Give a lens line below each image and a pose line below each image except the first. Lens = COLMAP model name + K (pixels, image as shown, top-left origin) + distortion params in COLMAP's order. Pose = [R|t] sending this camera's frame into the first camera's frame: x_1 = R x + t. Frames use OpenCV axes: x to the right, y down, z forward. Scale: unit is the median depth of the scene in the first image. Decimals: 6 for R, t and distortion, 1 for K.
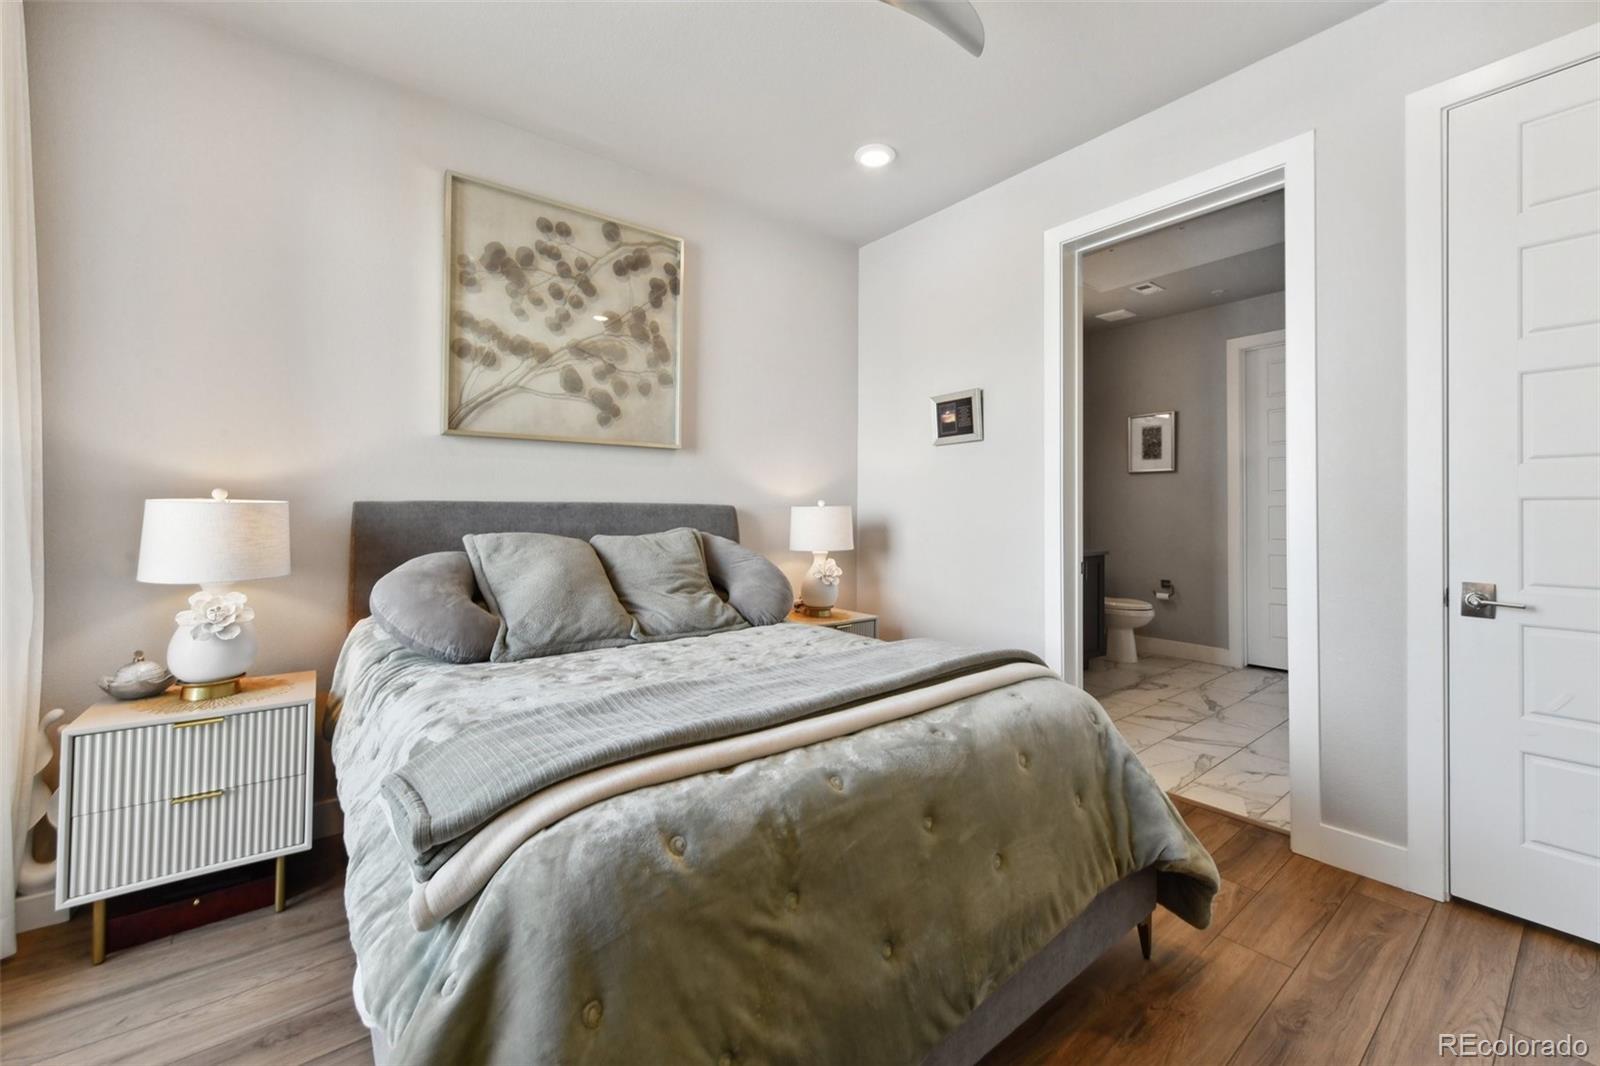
lens RADIAL K [[635.5, 0, 828.8], [0, 635.5, 505.3], [0, 0, 1]] dist [0.003170, -0.000522]
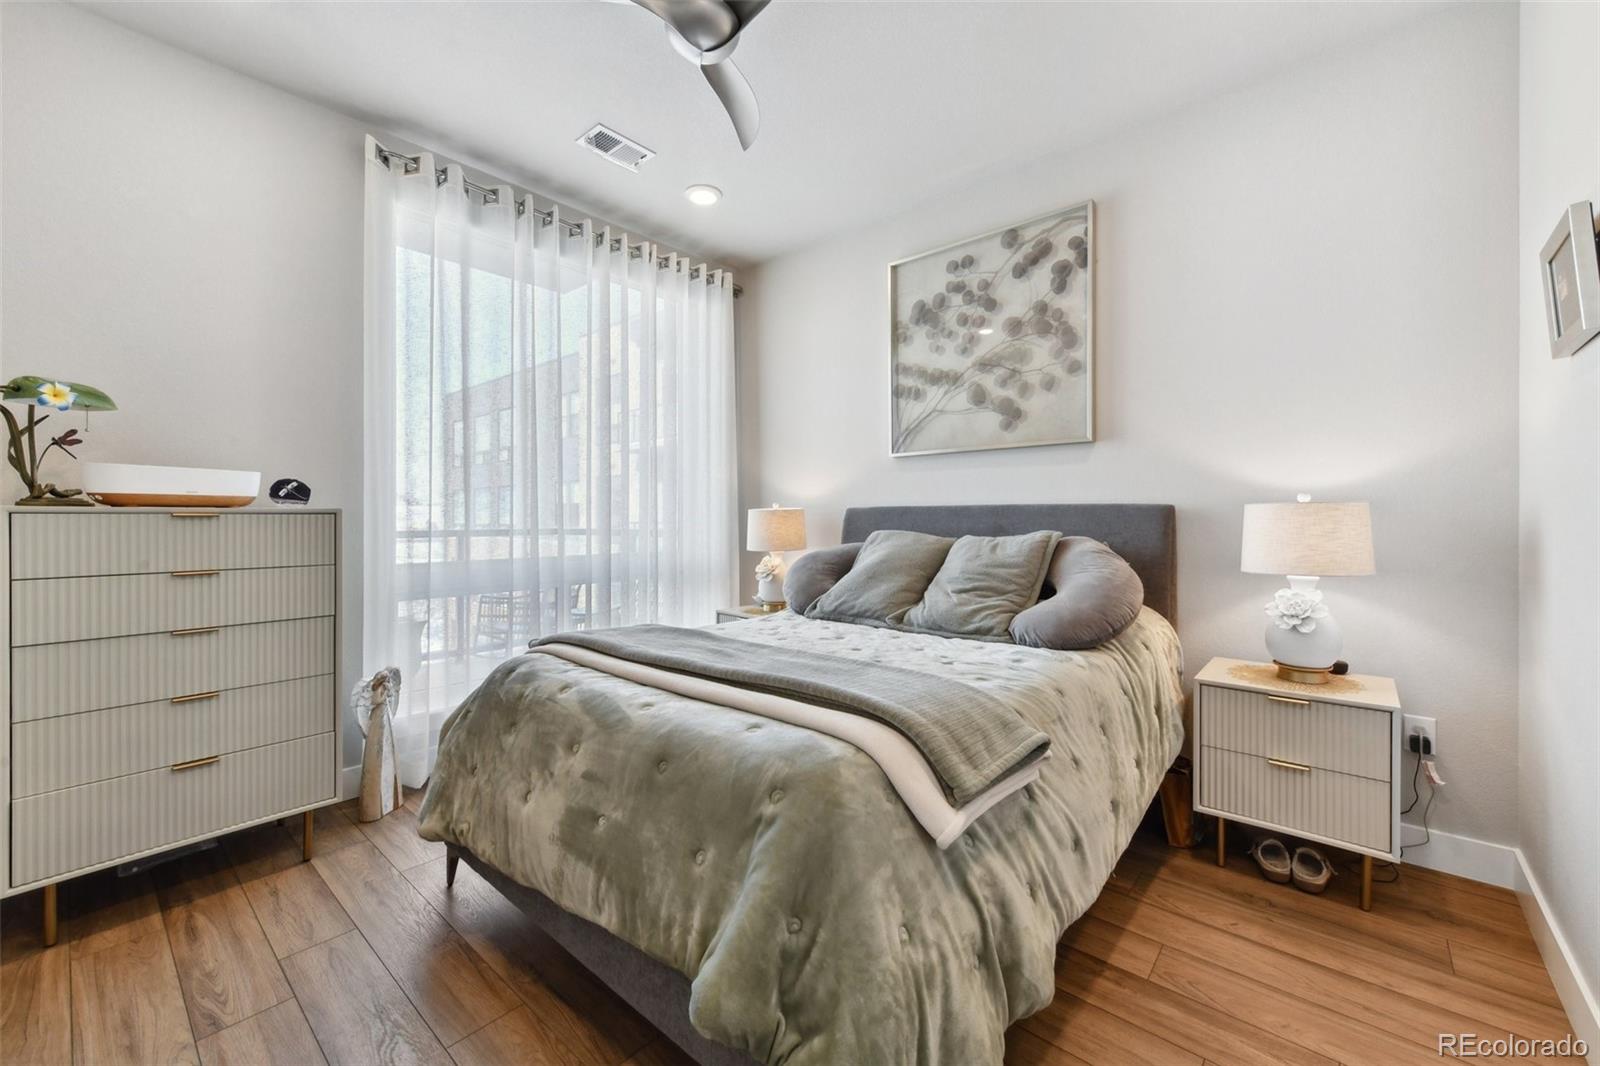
lens RADIAL K [[635.5, 0, 801.6], [0, 635.5, 516.4], [0, 0, 1]] dist [0.003170, -0.000522]
pose [[0.172516, 0.001207, -0.985006, 0.629604], [0.013697, 0.999900, 0.003624, 0.006870], [0.984911, -0.014116, 0.172482, 0.508394]]
